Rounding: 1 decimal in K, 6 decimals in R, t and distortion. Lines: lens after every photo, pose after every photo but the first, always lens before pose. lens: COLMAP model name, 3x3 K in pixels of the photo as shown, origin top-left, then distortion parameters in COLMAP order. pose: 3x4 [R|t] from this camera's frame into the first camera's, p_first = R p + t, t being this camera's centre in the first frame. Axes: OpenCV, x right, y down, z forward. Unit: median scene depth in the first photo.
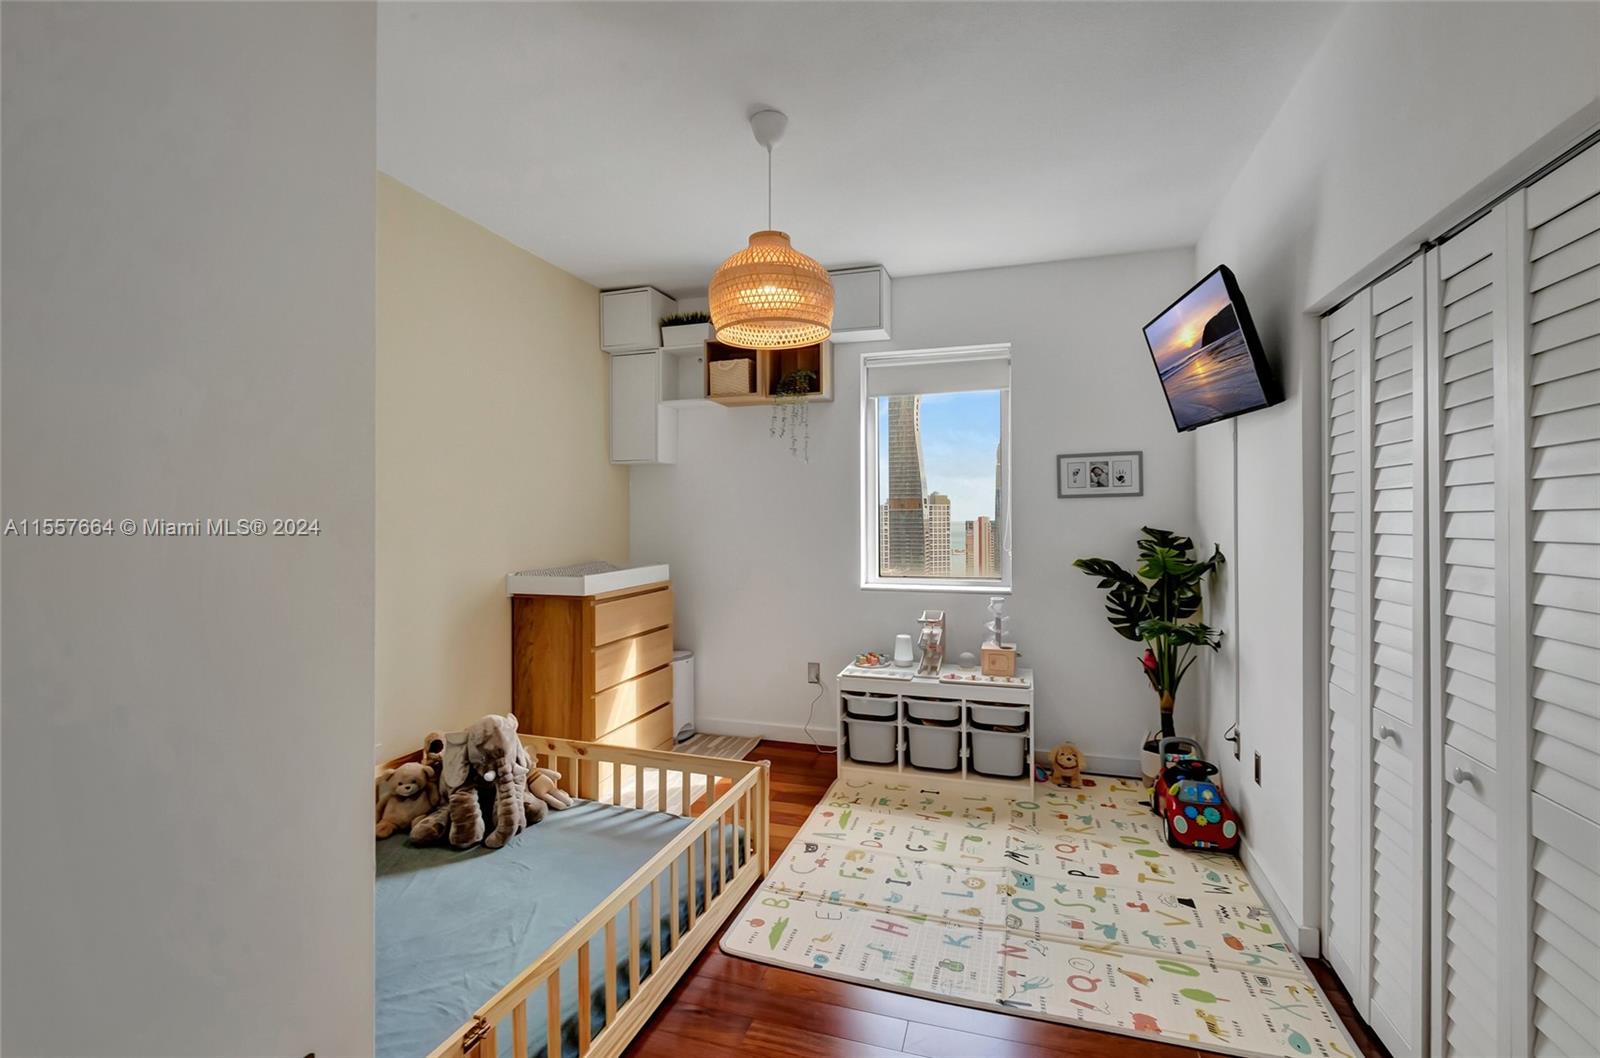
lens RADIAL K [[700.4, 0, 801.1], [0, 700.4, 535.5], [0, 0, 1]] dist [-0.001635, -0.000558]
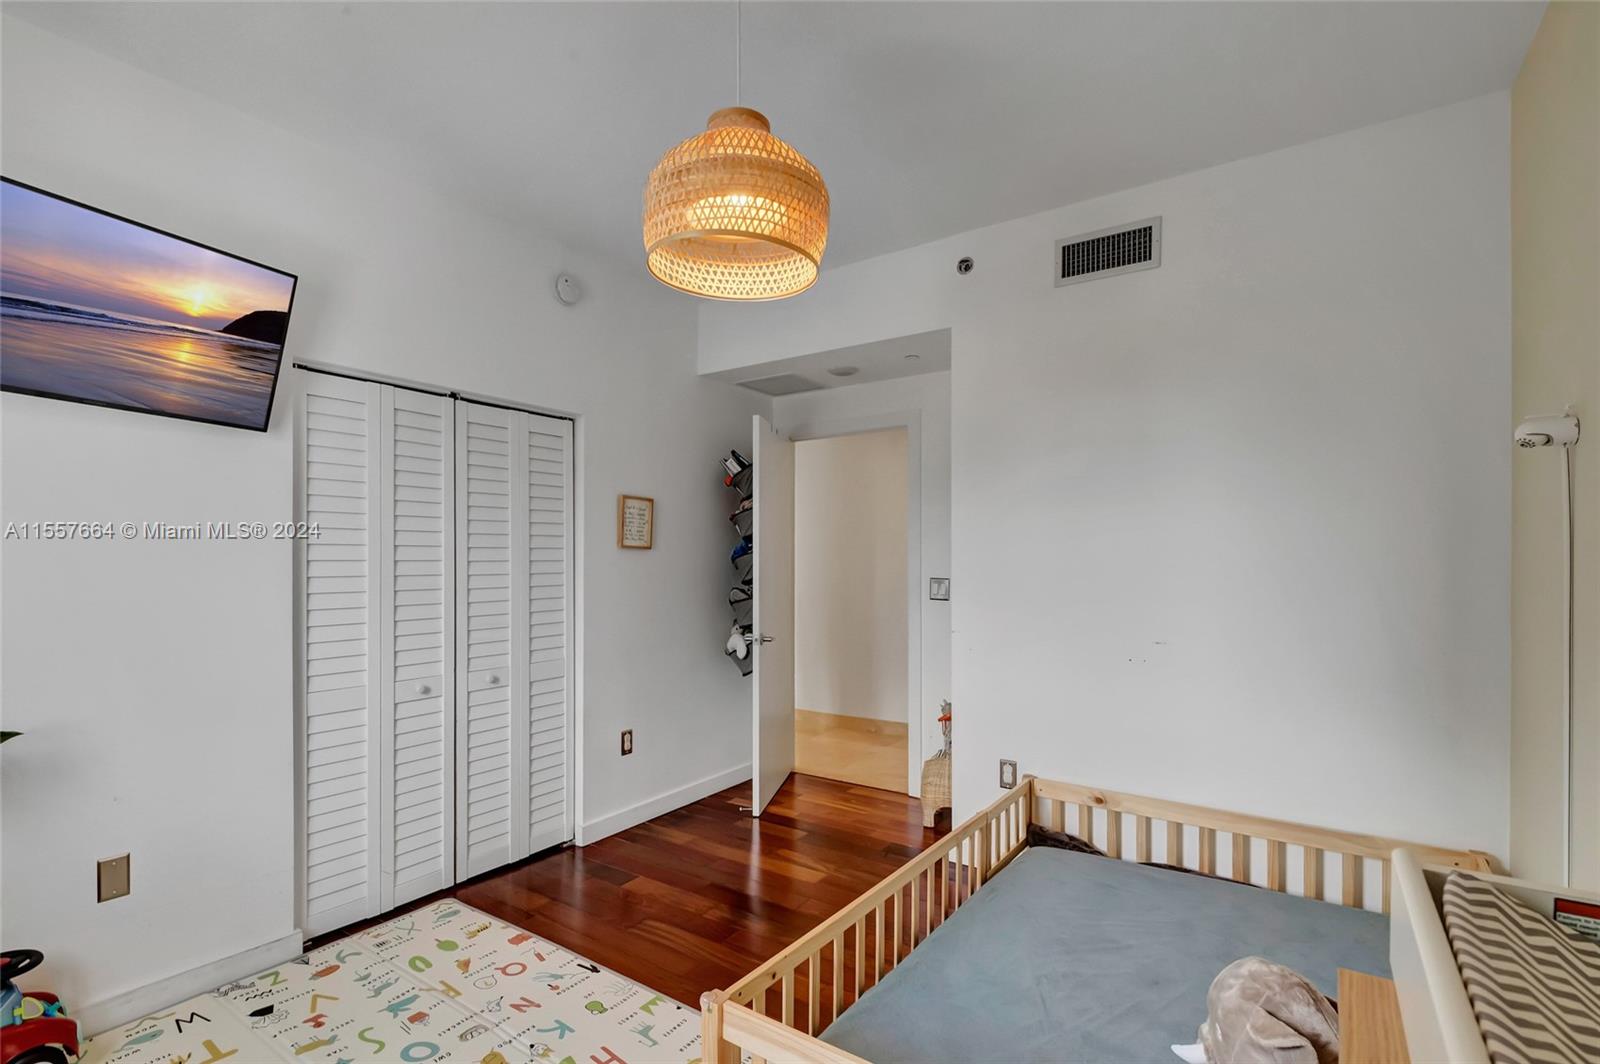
lens RADIAL K [[741.3, 0, 799.6], [0, 741.3, 548.9], [0, 0, 1]] dist [0.000099, -0.000017]
pose [[-0.958826, 0.004457, 0.283958, -0.338123], [0.005344, 0.999983, 0.002349, -0.022245], [-0.283943, 0.003770, -0.958834, 1.836872]]
